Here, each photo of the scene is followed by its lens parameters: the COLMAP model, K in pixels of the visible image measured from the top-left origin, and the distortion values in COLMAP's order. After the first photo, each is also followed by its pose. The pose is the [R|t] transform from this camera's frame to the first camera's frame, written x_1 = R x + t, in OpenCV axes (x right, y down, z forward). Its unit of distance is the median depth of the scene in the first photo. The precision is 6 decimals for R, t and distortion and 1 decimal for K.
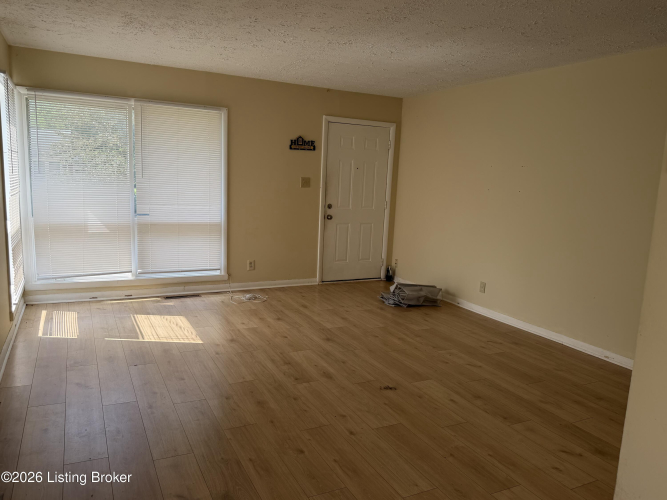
lens RADIAL K [[503.4, 0, 333.3], [0, 503.4, 251.1], [0, 0, 1]] dist [0.011022, 0.002028]
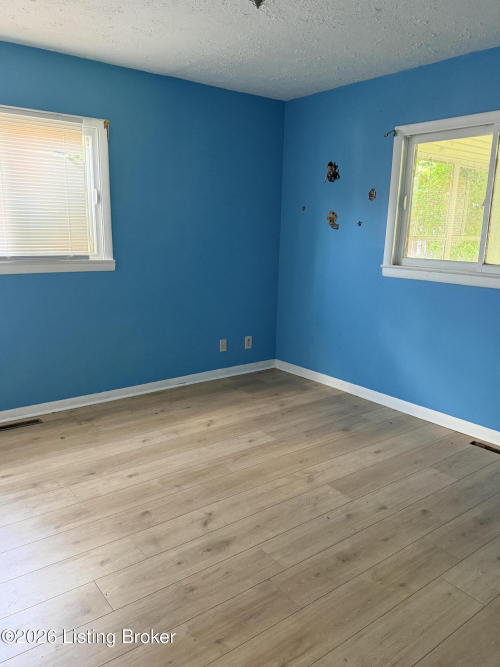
lens RADIAL K [[503.4, 0, 249.5], [0, 503.4, 333.1], [0, 0, 1]] dist [0.011022, 0.002028]
pose [[-0.174194, -0.266011, 0.948100, -0.567329], [0.119159, 0.950051, 0.288452, -0.185363], [-0.977475, 0.163221, -0.133796, 1.060318]]
